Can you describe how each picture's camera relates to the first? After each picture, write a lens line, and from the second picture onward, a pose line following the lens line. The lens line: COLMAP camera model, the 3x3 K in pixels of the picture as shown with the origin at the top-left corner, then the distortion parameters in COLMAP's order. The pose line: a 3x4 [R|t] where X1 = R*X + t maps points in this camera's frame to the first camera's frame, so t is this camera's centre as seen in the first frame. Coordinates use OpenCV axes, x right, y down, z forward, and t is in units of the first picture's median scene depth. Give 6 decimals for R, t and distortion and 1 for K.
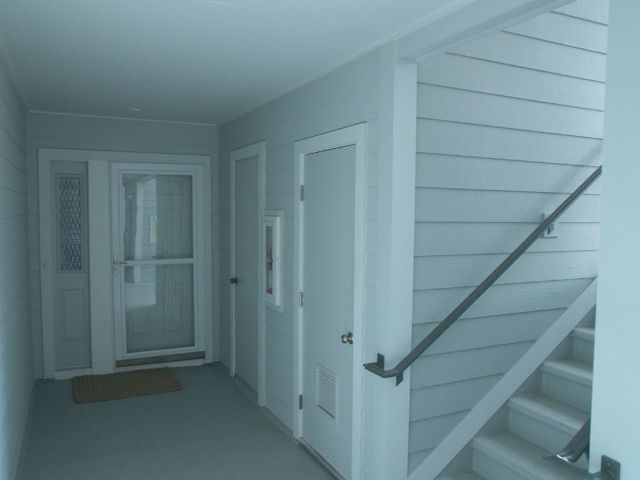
lens RADIAL K [[542.3, 0, 320.0], [0, 542.3, 240.0], [0, 0, 1]] dist [-0.051258, 0.009820]
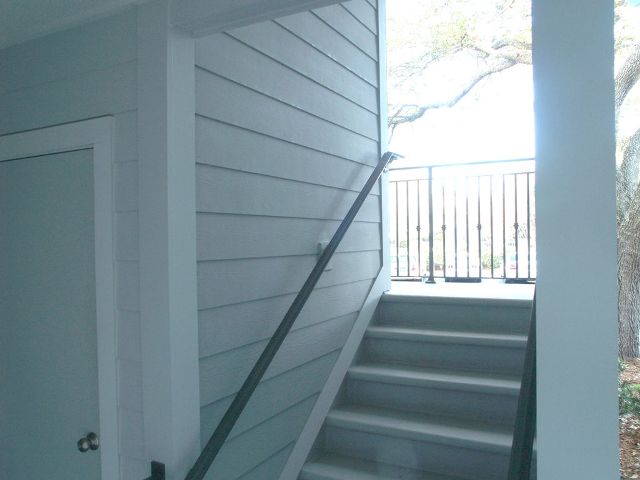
lens RADIAL K [[542.3, 0, 320.0], [0, 542.3, 240.0], [0, 0, 1]] dist [-0.051258, 0.009820]
pose [[0.790872, -0.025268, 0.611459, -0.119779], [0.058080, 0.997736, -0.033891, -0.025377], [-0.609219, 0.062318, 0.790550, 0.317524]]
